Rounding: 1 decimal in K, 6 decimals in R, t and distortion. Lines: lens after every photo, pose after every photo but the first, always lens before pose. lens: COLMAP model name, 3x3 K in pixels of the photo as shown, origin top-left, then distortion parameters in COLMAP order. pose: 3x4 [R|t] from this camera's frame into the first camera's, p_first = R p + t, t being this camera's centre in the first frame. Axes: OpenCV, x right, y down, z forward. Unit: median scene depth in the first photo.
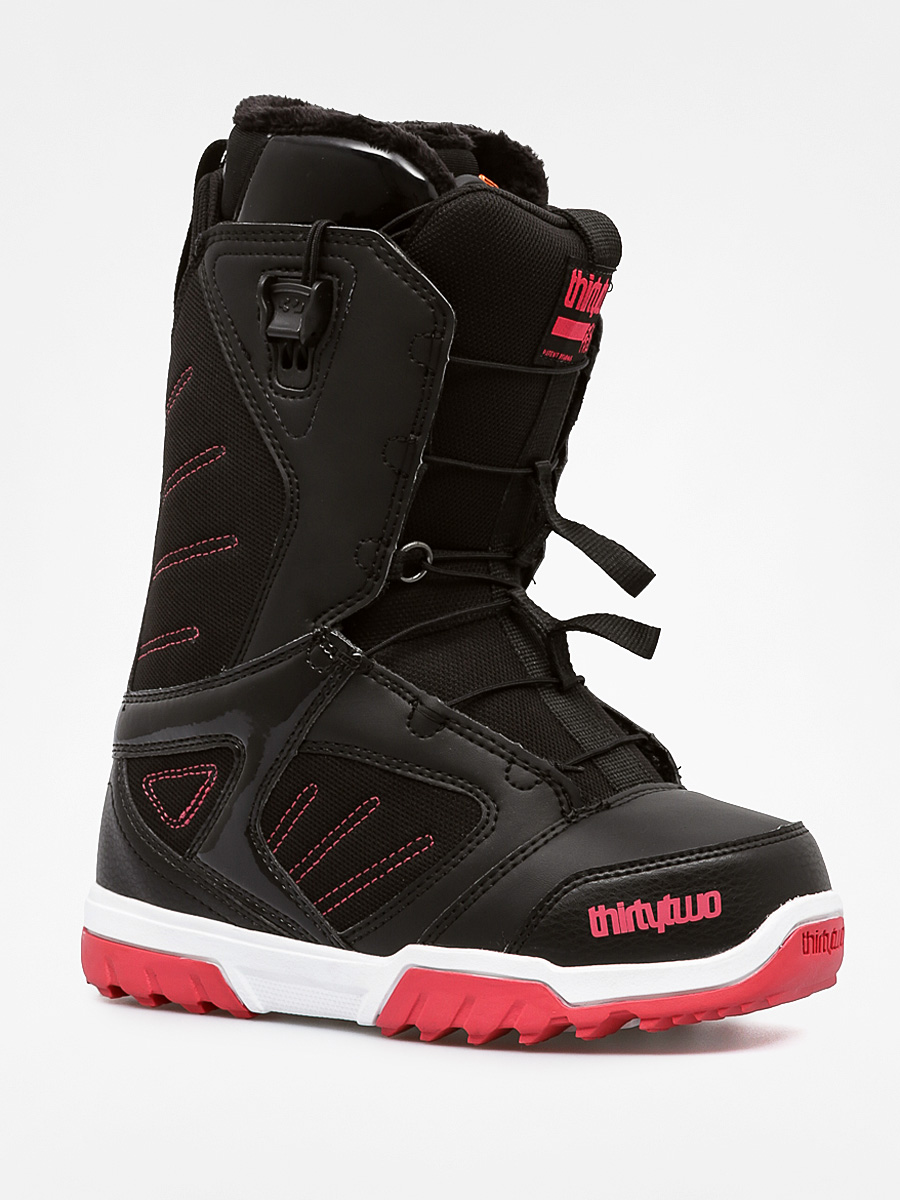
lens RADIAL K [[1697.0, 0, 451.5], [0, 1697.0, 594.5], [0, 0, 1]] dist [0.155132, 0.000000]
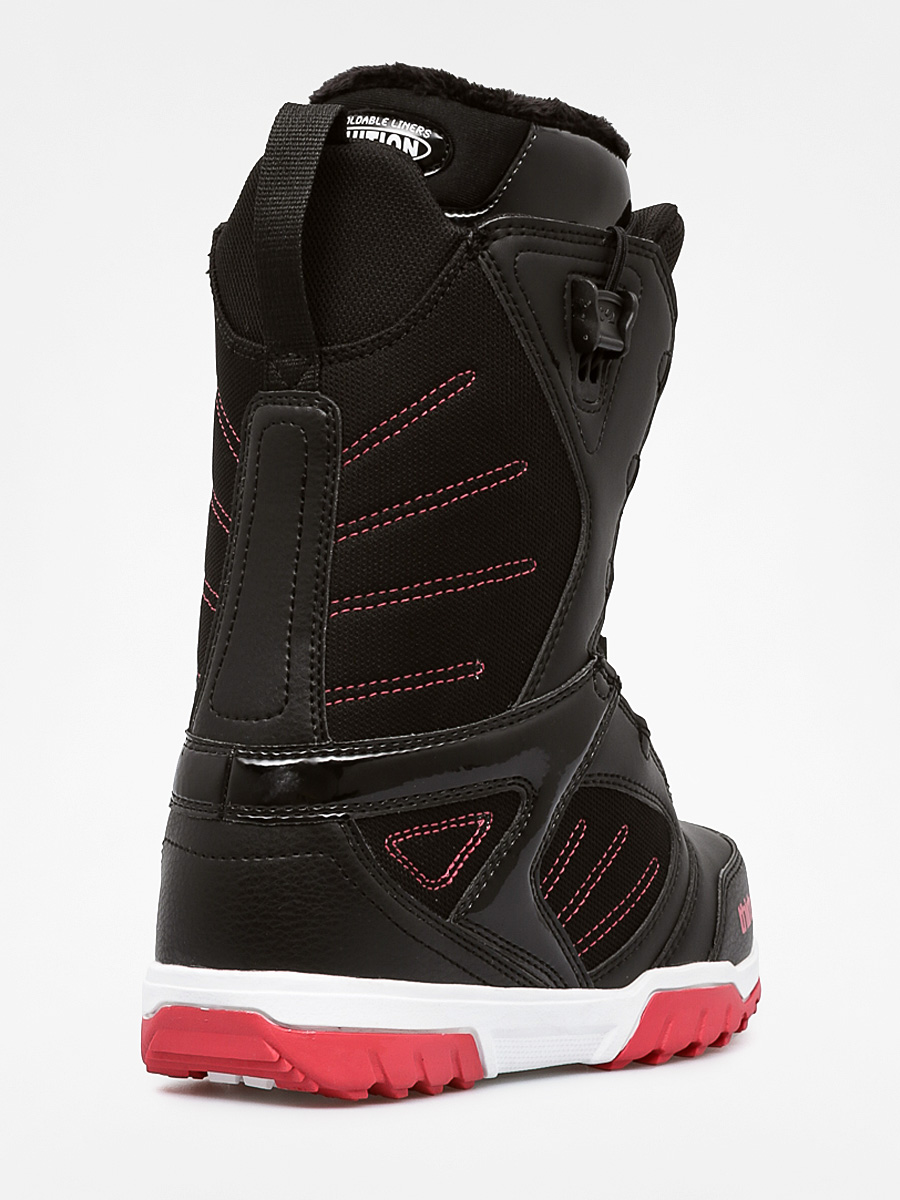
lens RADIAL K [[1697.0, 0, 450.9], [0, 1697.0, 604.6], [0, 0, 1]] dist [0.155132, 0.000000]
pose [[0.719654, -0.038861, 0.693245, -0.771767], [0.029988, 0.999240, 0.024883, -0.033239], [-0.693685, 0.002882, 0.720272, 0.361269]]
